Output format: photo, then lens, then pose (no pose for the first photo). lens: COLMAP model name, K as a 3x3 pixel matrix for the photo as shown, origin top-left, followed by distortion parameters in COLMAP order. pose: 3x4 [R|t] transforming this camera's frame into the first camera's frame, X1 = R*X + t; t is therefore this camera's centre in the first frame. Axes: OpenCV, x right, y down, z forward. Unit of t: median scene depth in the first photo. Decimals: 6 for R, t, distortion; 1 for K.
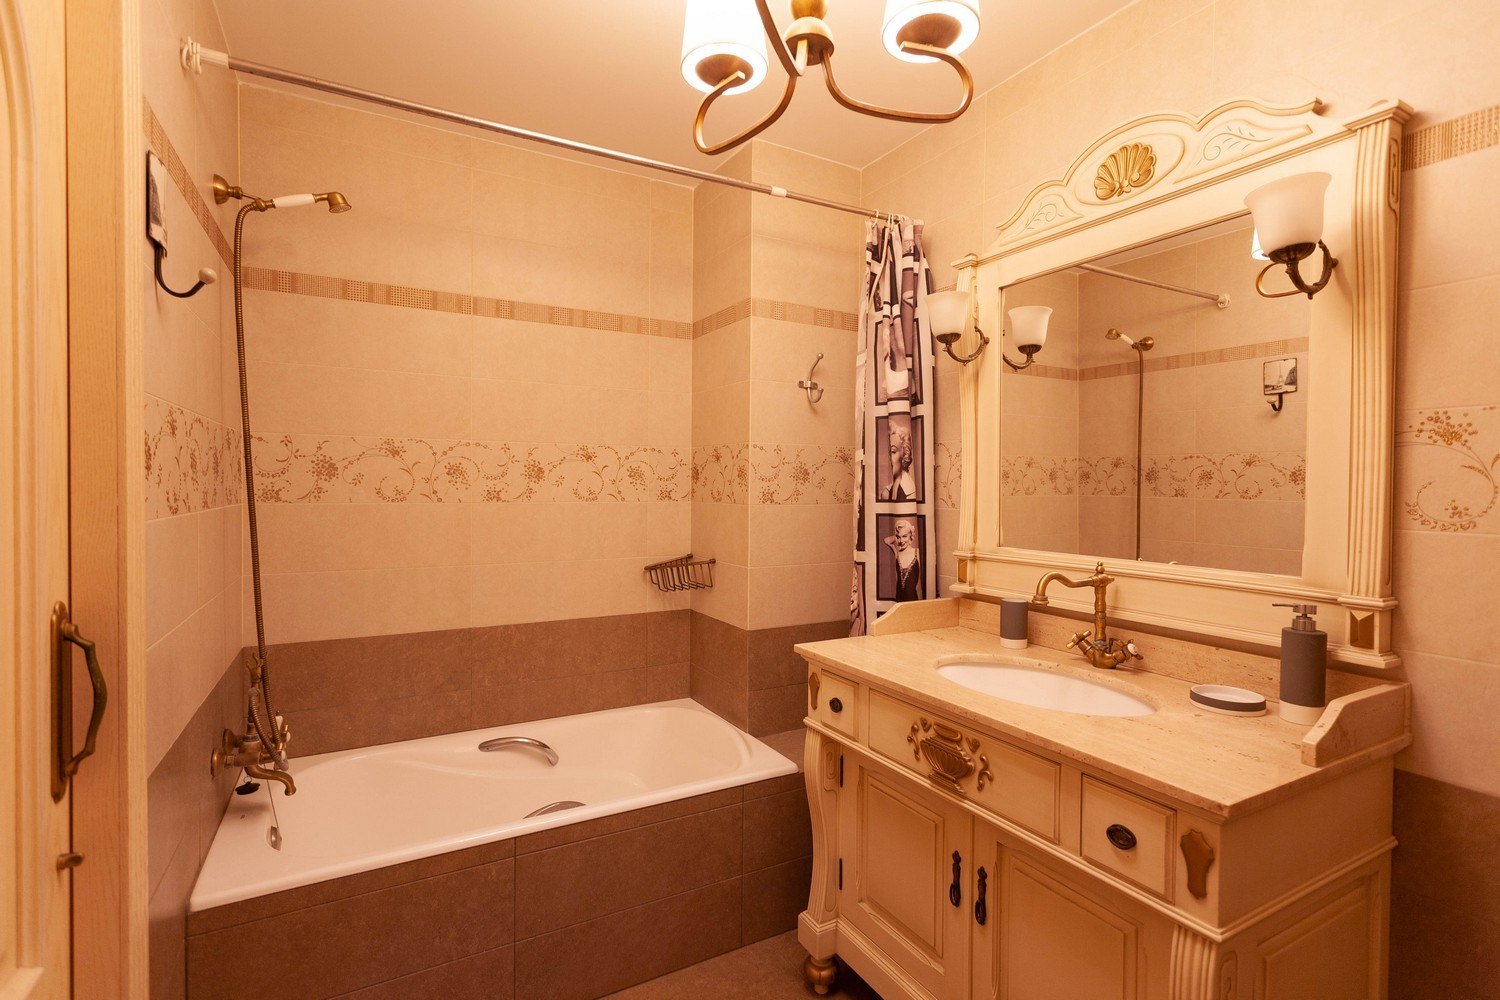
lens RADIAL K [[713.9, 0, 747.6], [0, 713.9, 492.8], [0, 0, 1]] dist [-0.002082, 0.000064]
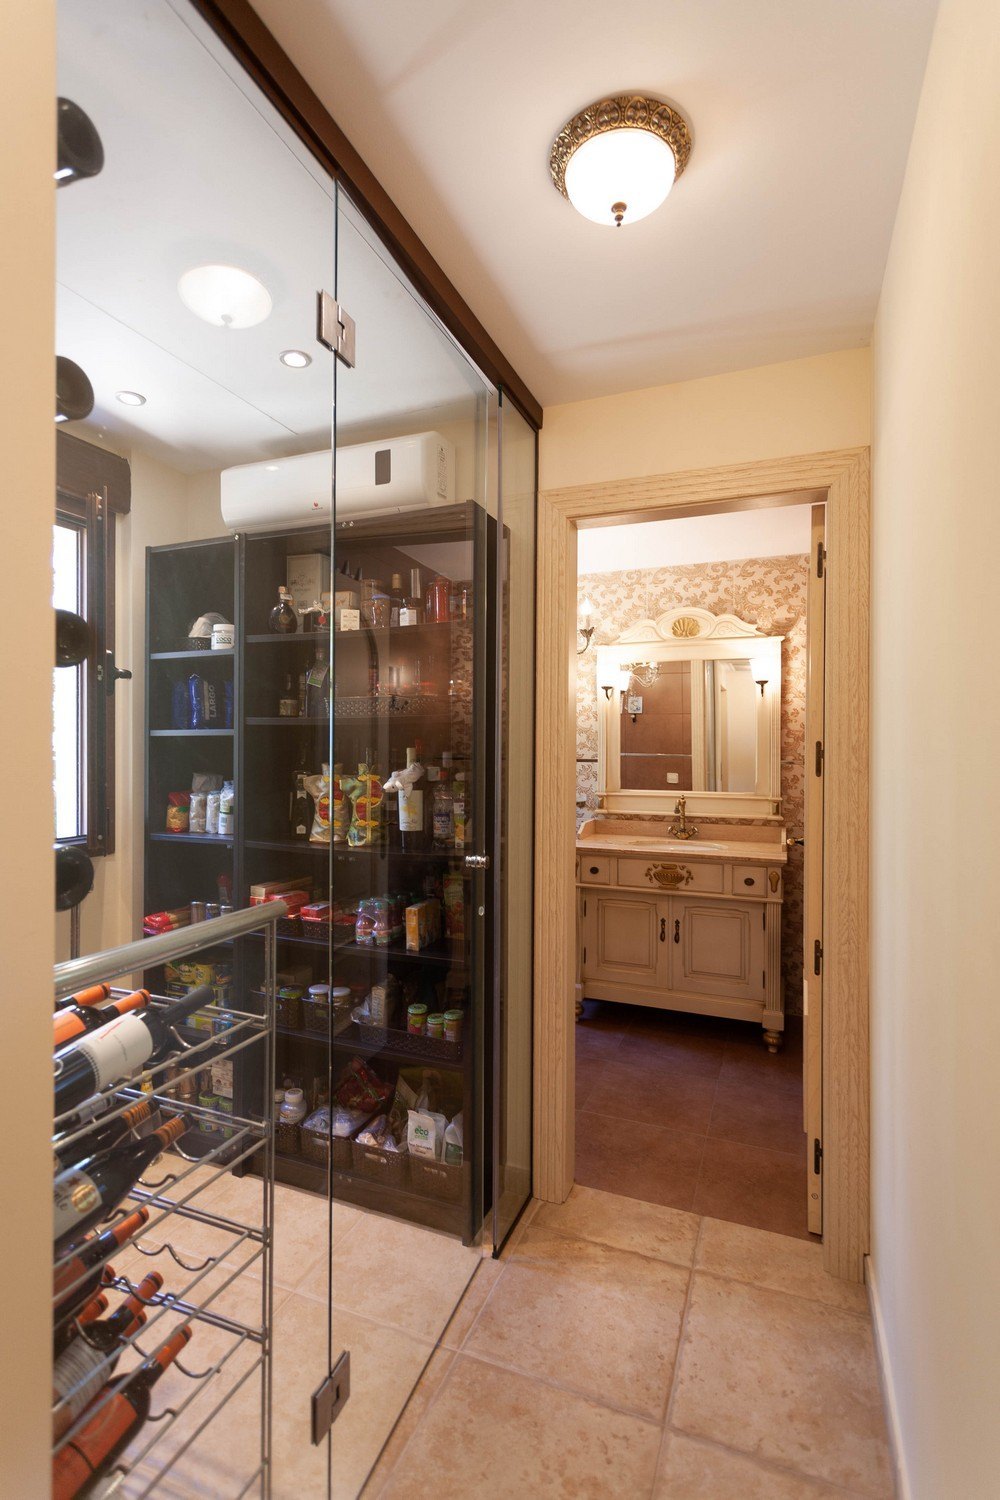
lens RADIAL K [[713.9, 0, 500.0], [0, 713.9, 750.0], [0, 0, 1]] dist [-0.002082, 0.000064]
pose [[0.772853, -0.008358, 0.634529, -1.687017], [0.011016, 0.999939, -0.000247, -0.062715], [-0.634489, 0.007181, 0.772899, -0.507724]]
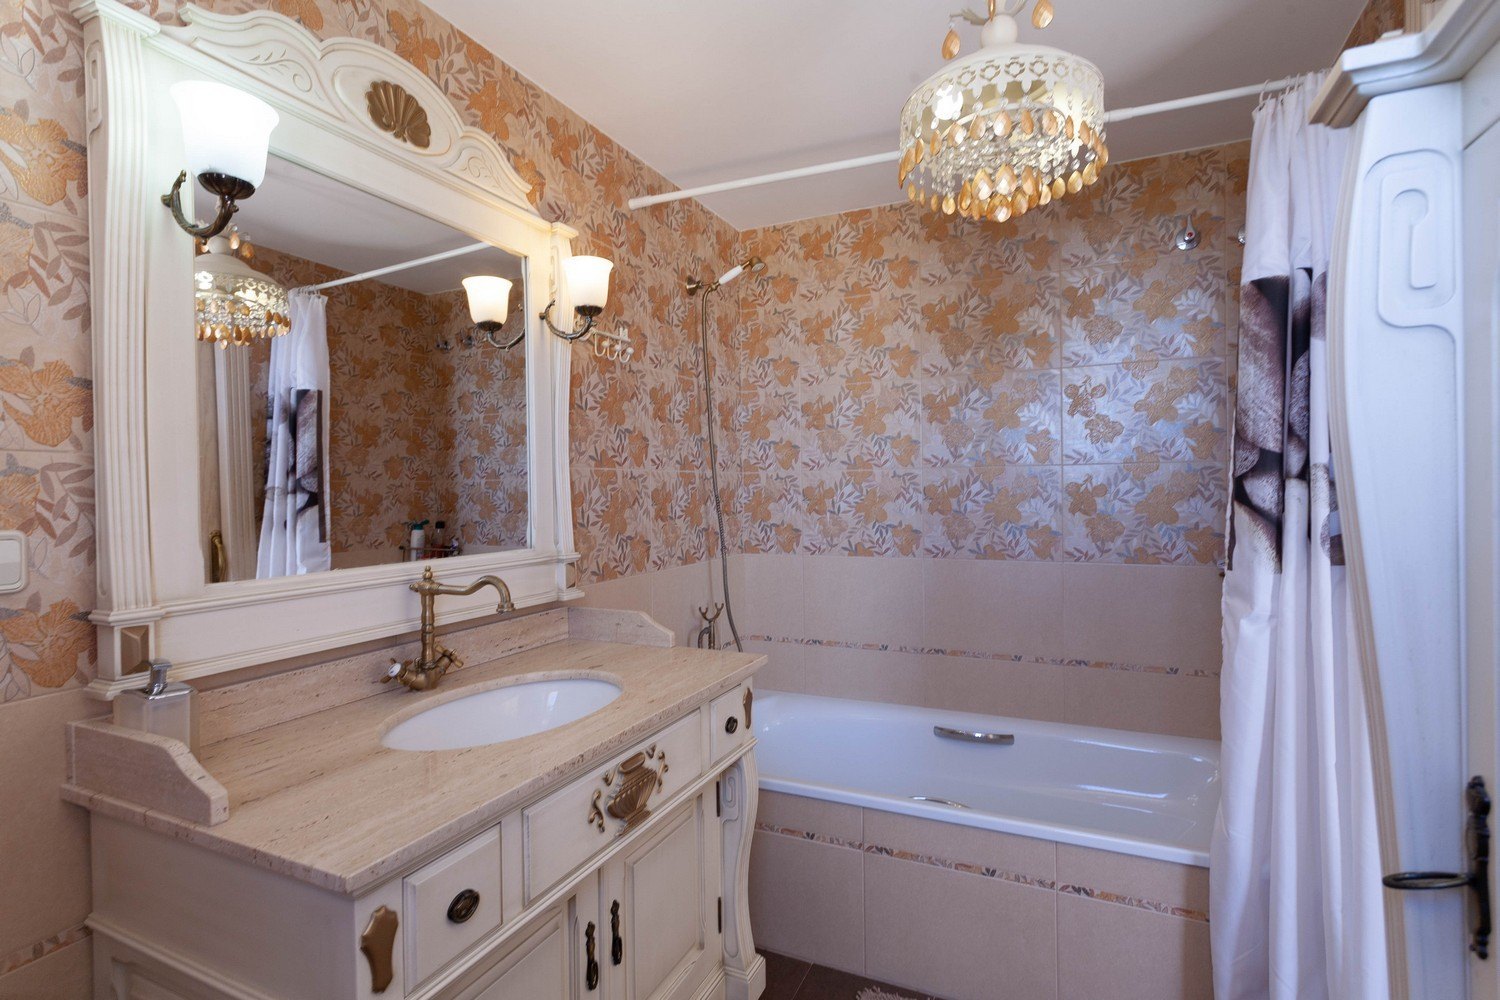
lens RADIAL K [[713.9, 0, 747.6], [0, 713.9, 492.8], [0, 0, 1]] dist [-0.002082, 0.000064]
pose [[-0.588109, -0.002802, 0.808777, -0.490177], [0.023080, 0.999529, 0.020246, -0.000201], [-0.808453, 0.030574, -0.587767, 1.374429]]
